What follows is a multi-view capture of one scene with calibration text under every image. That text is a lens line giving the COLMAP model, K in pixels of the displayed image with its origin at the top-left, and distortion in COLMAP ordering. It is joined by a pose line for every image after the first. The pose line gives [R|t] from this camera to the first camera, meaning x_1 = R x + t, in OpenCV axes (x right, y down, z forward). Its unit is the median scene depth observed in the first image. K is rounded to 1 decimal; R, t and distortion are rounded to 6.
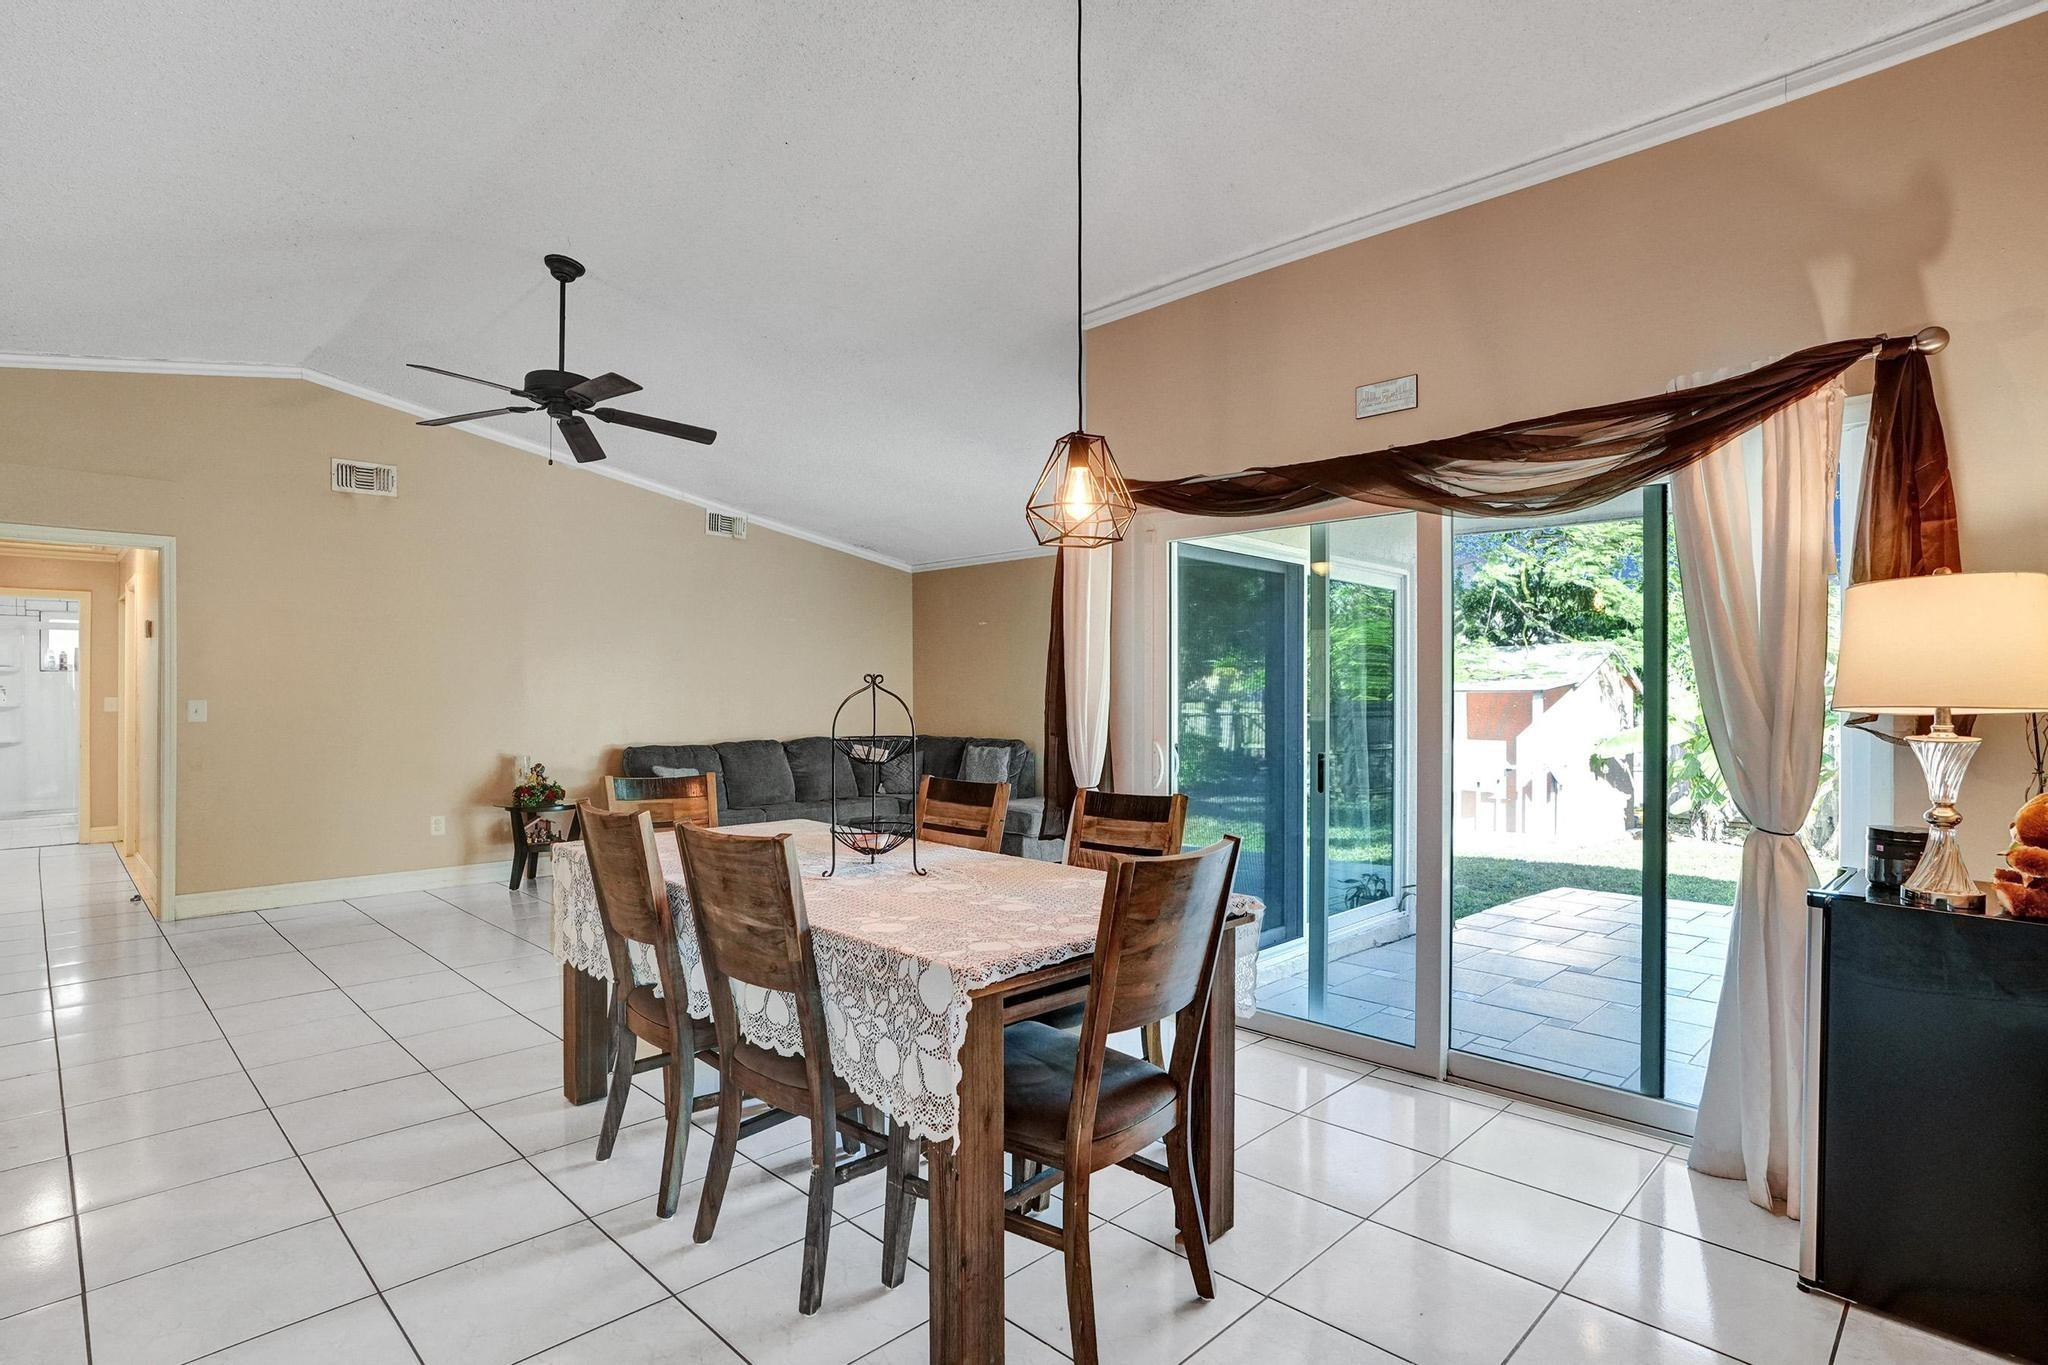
lens RADIAL K [[1011.2, 0, 1017.6], [0, 1011.2, 687.3], [0, 0, 1]] dist [-0.049412, 0.016429]
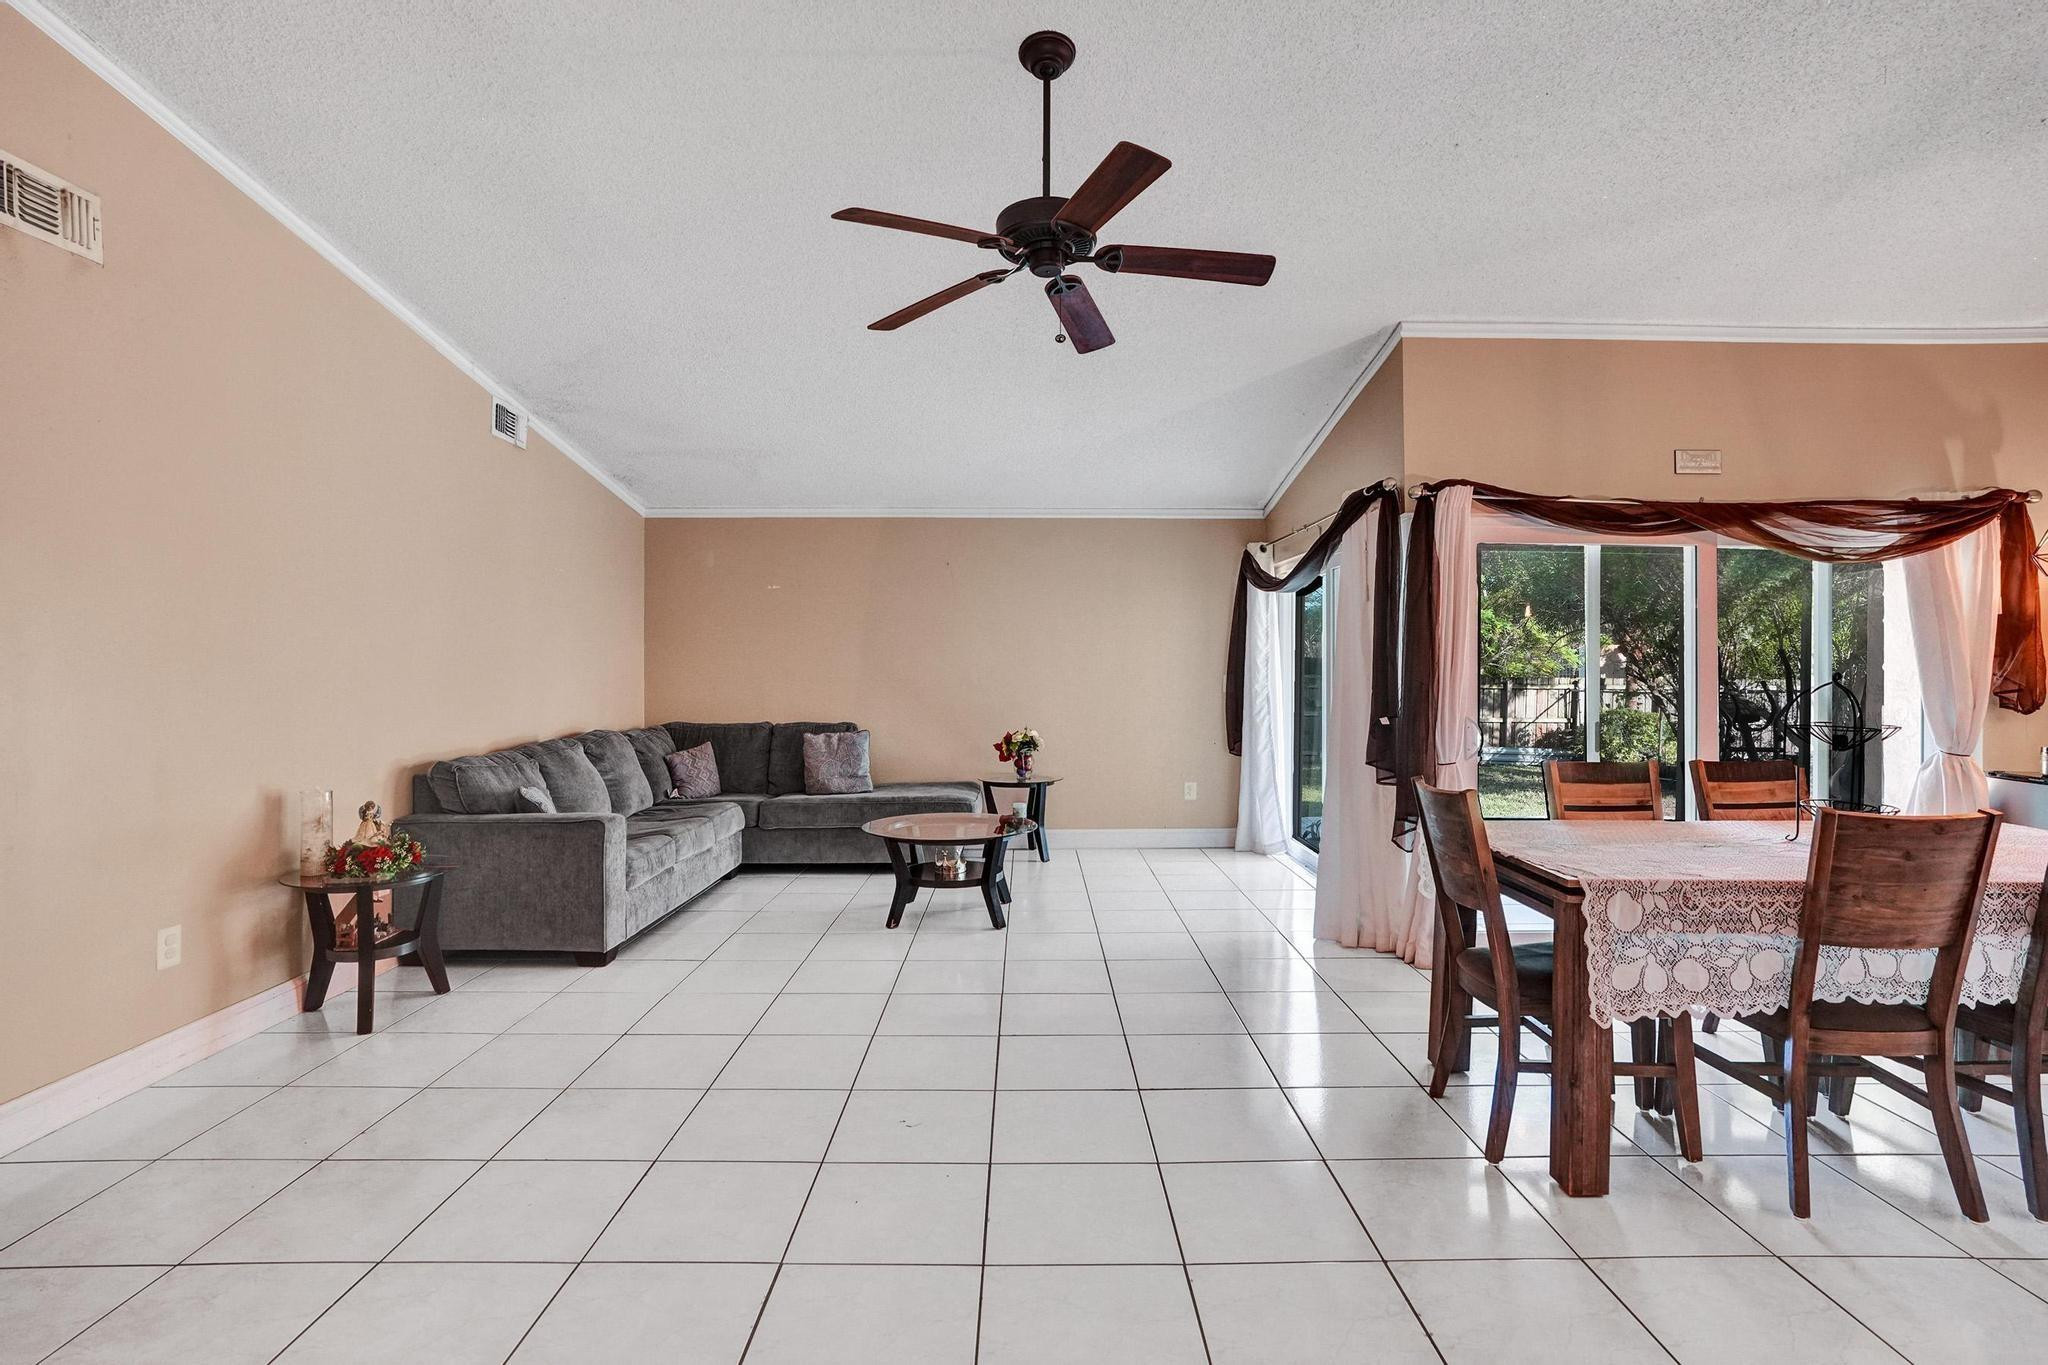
lens RADIAL K [[1011.2, 0, 1024.2], [0, 1011.2, 664.8], [0, 0, 1]] dist [-0.049412, 0.016429]
pose [[0.703204, 0.001232, 0.710987, -0.621102], [-0.004070, 0.999989, 0.002293, -0.004325], [-0.710976, -0.004506, 0.703202, 0.349138]]
